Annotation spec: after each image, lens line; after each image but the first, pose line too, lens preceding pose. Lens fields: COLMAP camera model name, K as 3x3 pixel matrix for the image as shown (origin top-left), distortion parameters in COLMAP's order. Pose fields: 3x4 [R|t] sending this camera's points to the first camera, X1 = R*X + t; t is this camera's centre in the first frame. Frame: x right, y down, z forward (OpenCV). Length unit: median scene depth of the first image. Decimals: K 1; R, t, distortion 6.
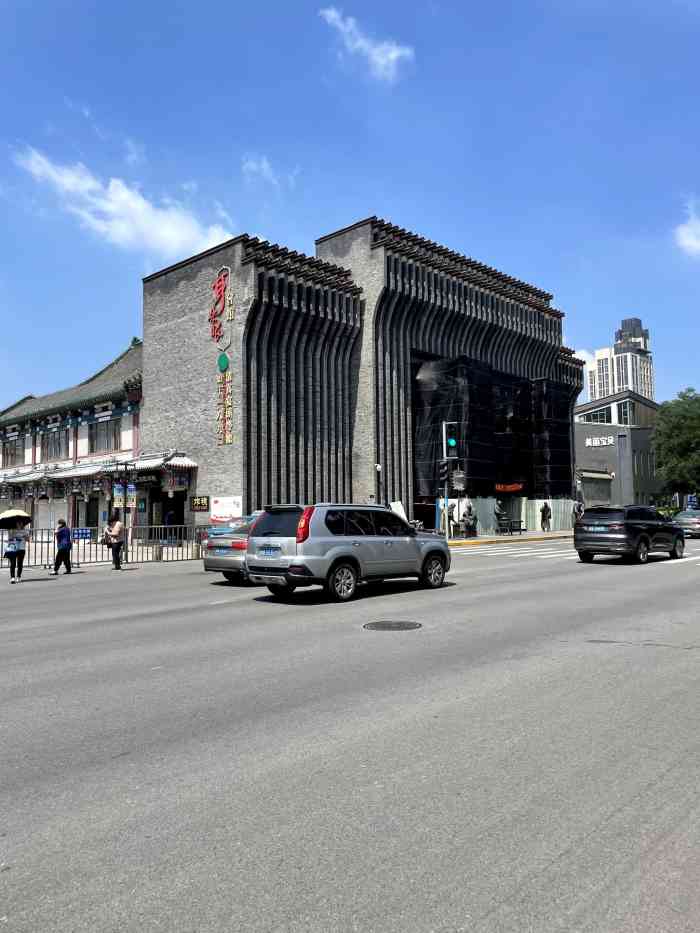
lens RADIAL K [[718.6, 0, 351.7], [0, 718.6, 460.4], [0, 0, 1]] dist [0.036276, 0.001164]
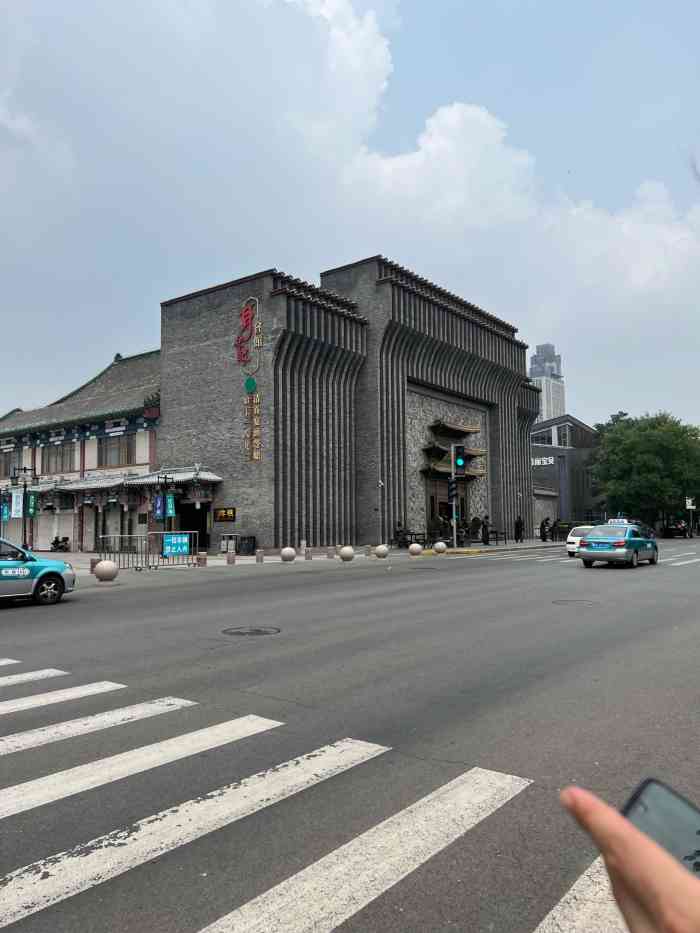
lens RADIAL K [[707.0, 0, 348.7], [0, 707.0, 474.6], [0, 0, 1]] dist [0.063642, 0.000241]
pose [[0.994601, 0.013834, 0.102847, -0.126697], [-0.013697, 0.999904, -0.002040, -0.000956], [-0.102865, 0.000620, 0.994695, -0.074697]]
